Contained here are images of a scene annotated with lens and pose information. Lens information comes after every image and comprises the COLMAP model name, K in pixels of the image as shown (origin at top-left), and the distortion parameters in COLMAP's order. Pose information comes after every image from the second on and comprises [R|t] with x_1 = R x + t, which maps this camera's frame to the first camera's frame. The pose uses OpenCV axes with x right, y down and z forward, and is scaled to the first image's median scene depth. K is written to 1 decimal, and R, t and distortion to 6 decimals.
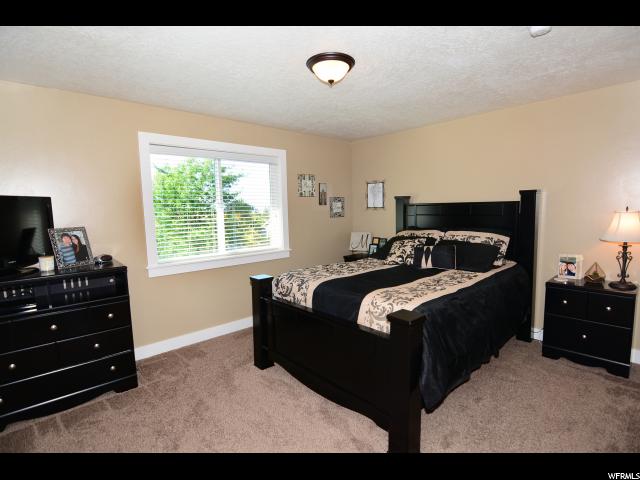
lens RADIAL K [[313.9, 0, 320.0], [0, 313.9, 240.0], [0, 0, 1]] dist [-0.000314, -0.015437]
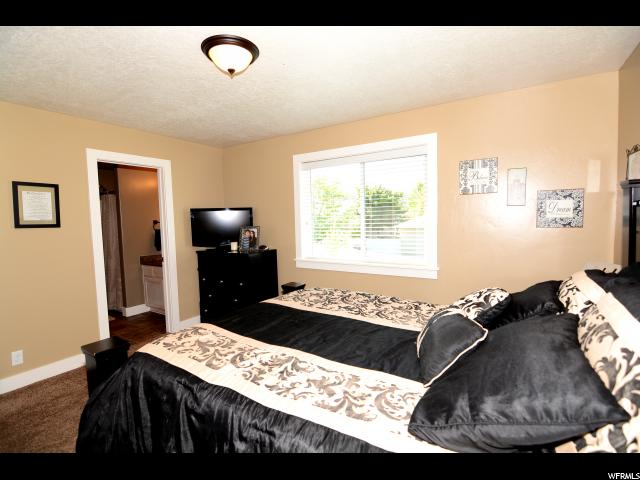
lens RADIAL K [[313.9, 0, 320.0], [0, 313.9, 240.0], [0, 0, 1]] dist [-0.000314, -0.015437]
pose [[0.273525, 0.064204, -0.959720, 0.507070], [-0.096009, 0.994609, 0.039175, -0.037601], [0.957061, 0.081426, 0.278215, 0.525715]]
